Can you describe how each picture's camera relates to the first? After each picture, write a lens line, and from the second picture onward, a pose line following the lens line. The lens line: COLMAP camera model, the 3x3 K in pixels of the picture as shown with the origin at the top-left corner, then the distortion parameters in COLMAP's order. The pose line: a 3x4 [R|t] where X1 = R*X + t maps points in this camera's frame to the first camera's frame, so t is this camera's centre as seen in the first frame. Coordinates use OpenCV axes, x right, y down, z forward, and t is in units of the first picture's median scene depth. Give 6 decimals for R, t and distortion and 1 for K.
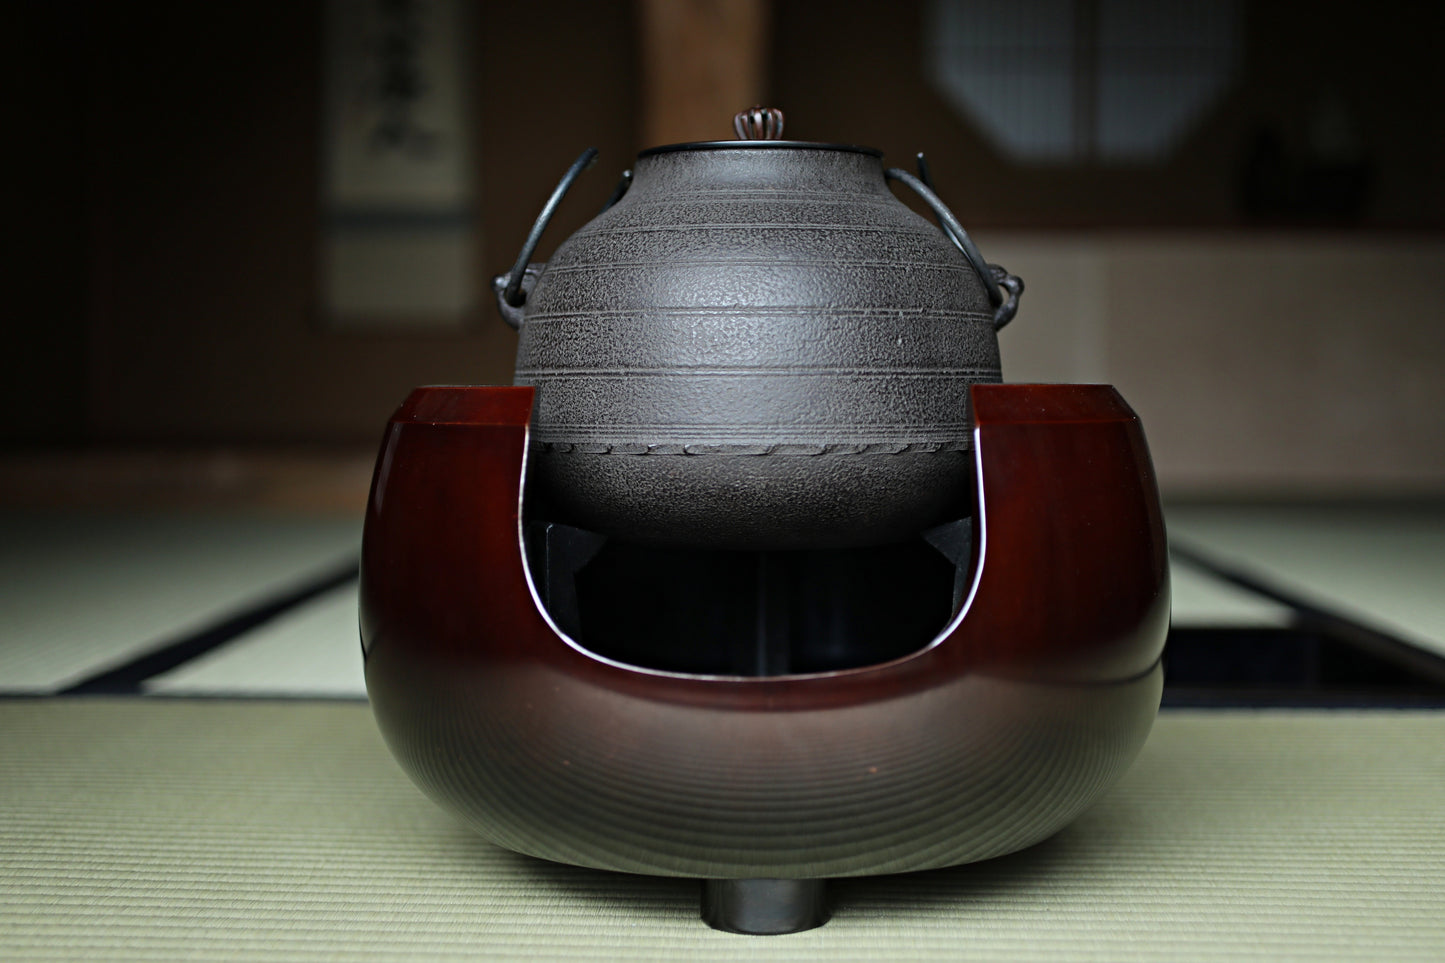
lens RADIAL K [[2235.1, 0, 717.4], [0, 2235.1, 481.1], [0, 0, 1]] dist [-0.010959, 0.000000]
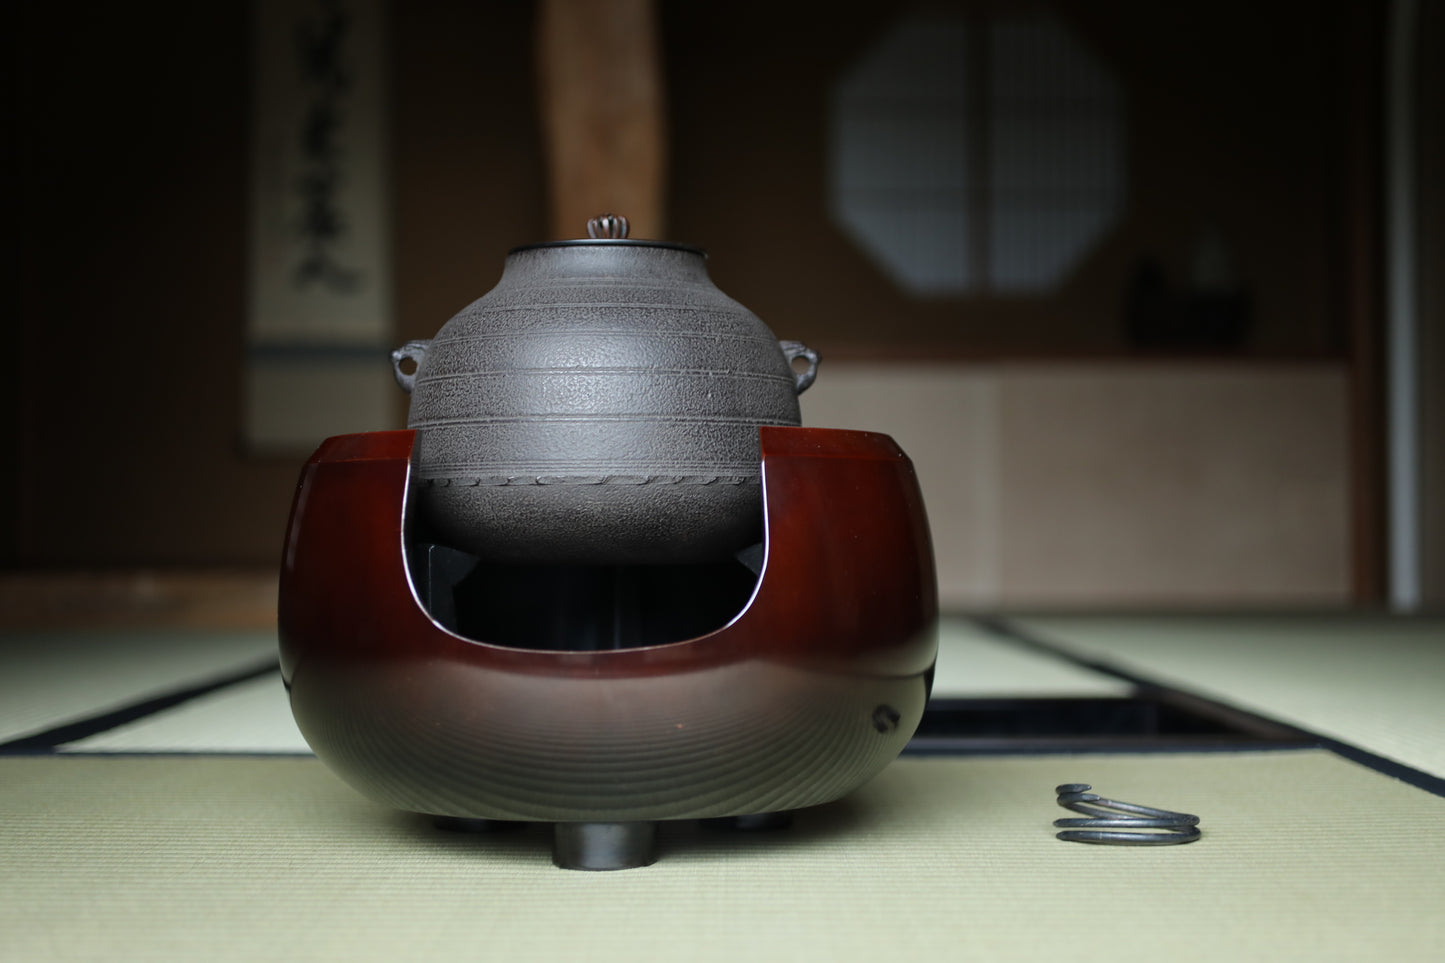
lens RADIAL K [[2235.1, 0, 734.3], [0, 2235.1, 471.4], [0, 0, 1]] dist [-0.010959, 0.000000]
pose [[0.999708, -0.003102, 0.023966, 0.065098], [0.004800, 0.997457, -0.071111, 0.069425], [-0.023684, 0.071205, 0.997180, -0.251145]]
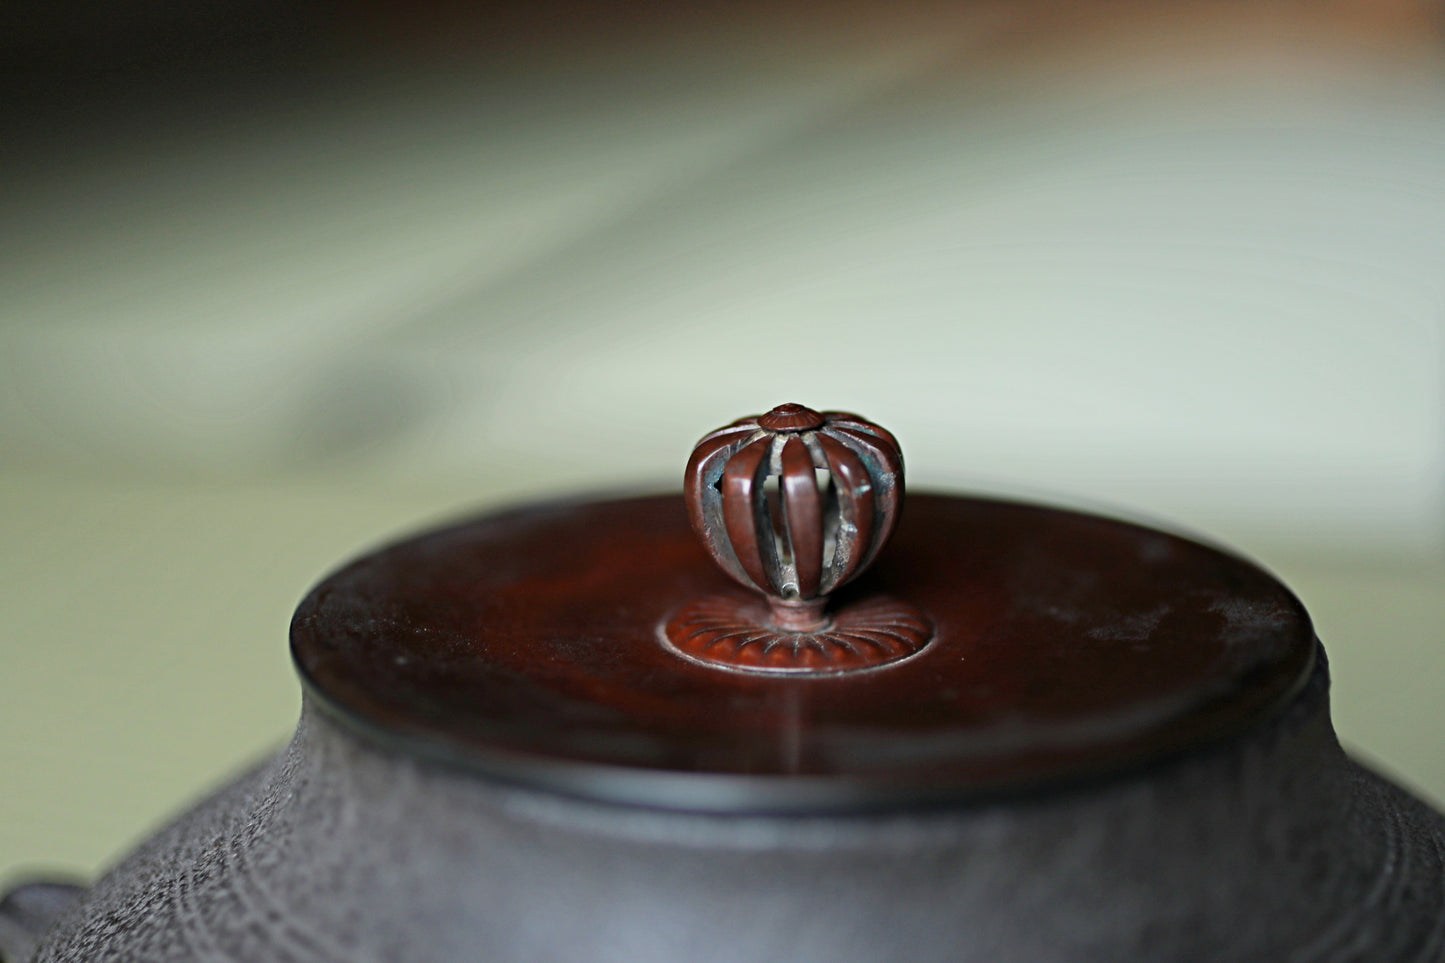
lens RADIAL K [[2235.1, 0, 718.6], [0, 2235.1, 485.6], [0, 0, 1]] dist [-0.010959, 0.000000]
pose [[0.923398, 0.093592, -0.372259, 0.109257], [-0.009255, 0.974965, 0.222164, -0.233475], [0.383732, -0.201700, 0.901147, 0.847992]]
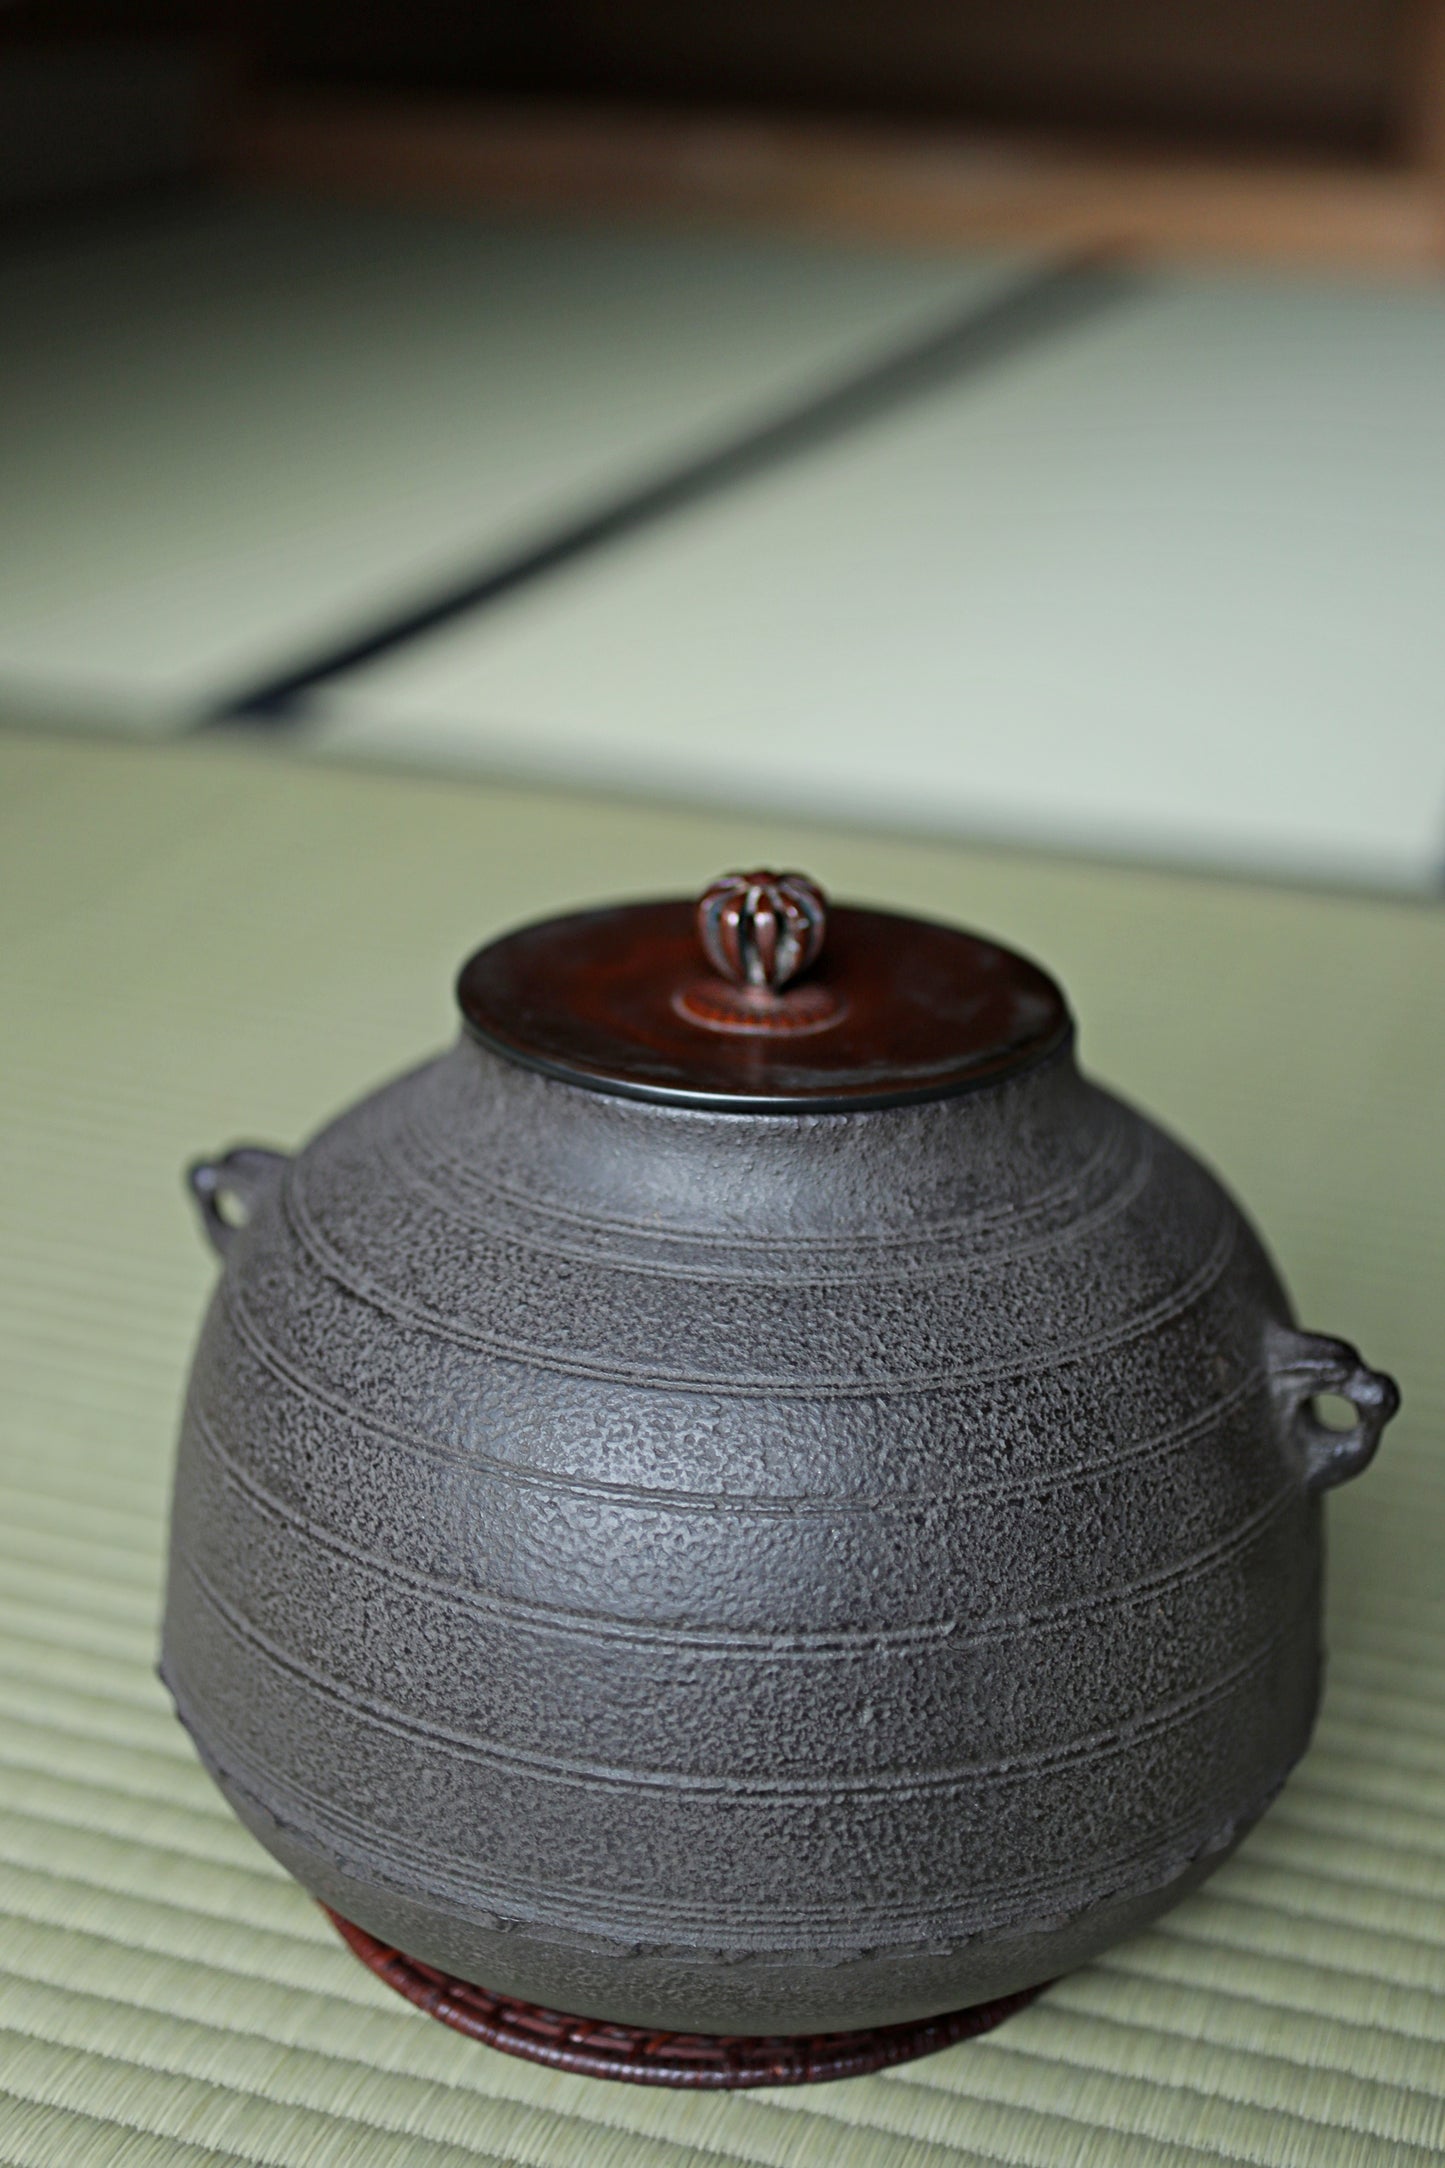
lens RADIAL K [[3353.5, 0, 709.0], [0, 3353.5, 1105.3], [0, 0, 1]] dist [-0.010959, 0.000000]
pose [[0.924420, 0.169741, -0.341520, 0.238392], [-0.047789, 0.939991, 0.337836, -0.360112], [0.378370, -0.295981, 0.877058, 0.503201]]
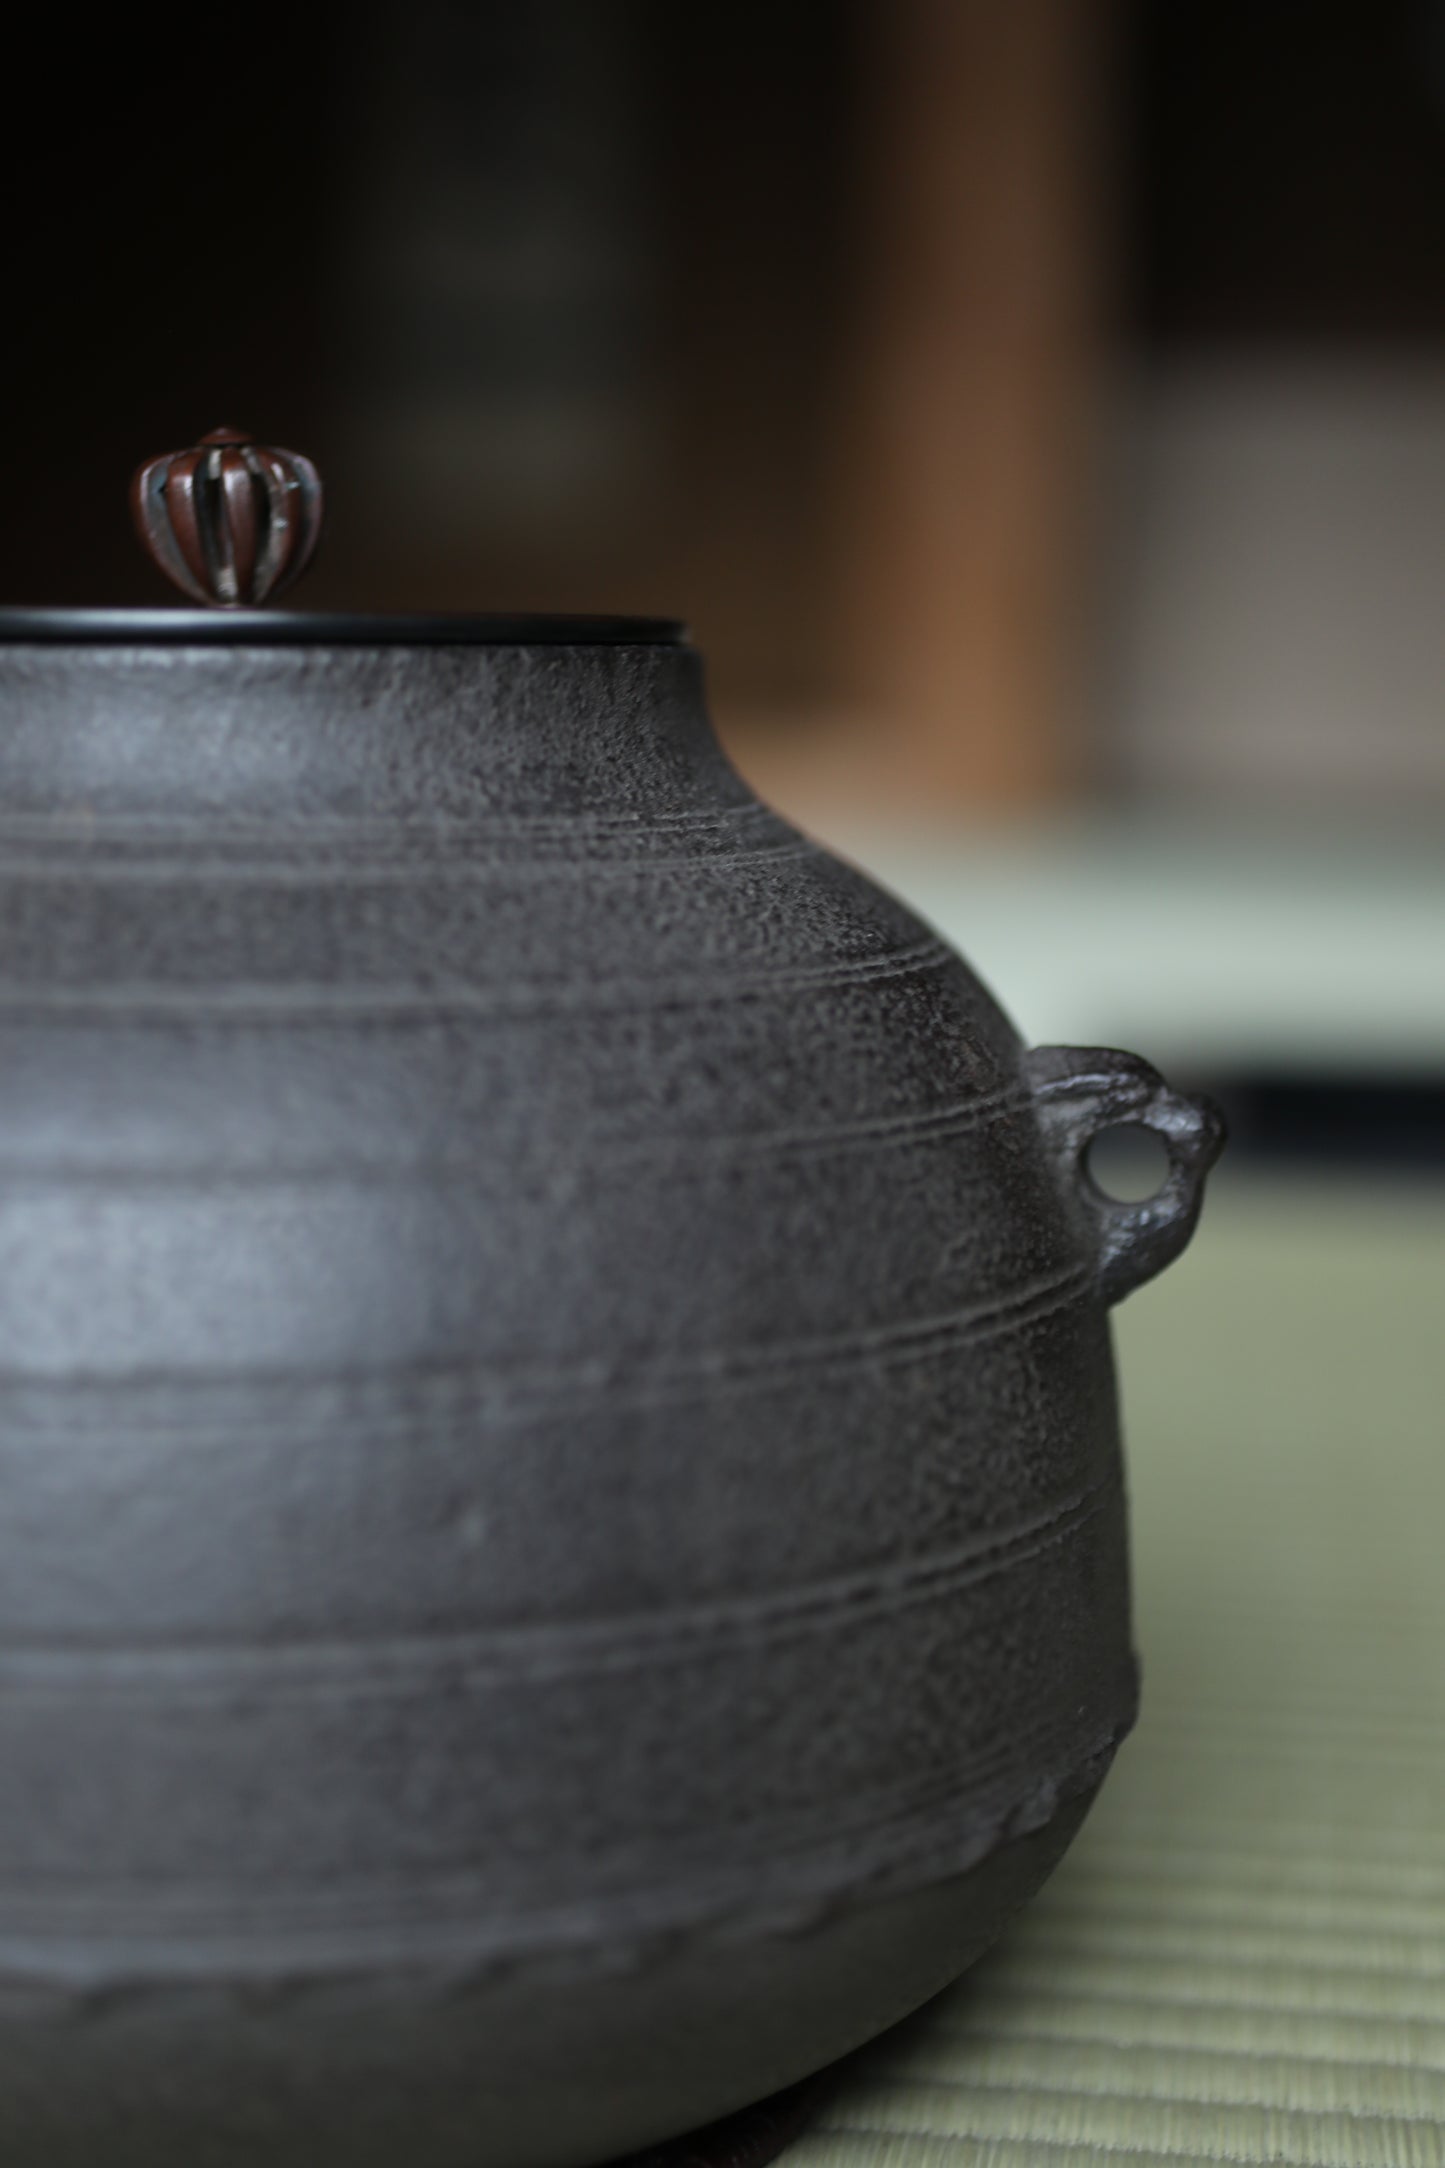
lens RADIAL K [[3353.5, 0, 715.5], [0, 3353.5, 1105.9], [0, 0, 1]] dist [-0.010959, 0.000000]
pose [[0.976061, 0.041413, -0.213516, 0.178736], [-0.021474, 0.995258, 0.094867, -0.139001], [0.216432, -0.088011, 0.972323, 0.667764]]
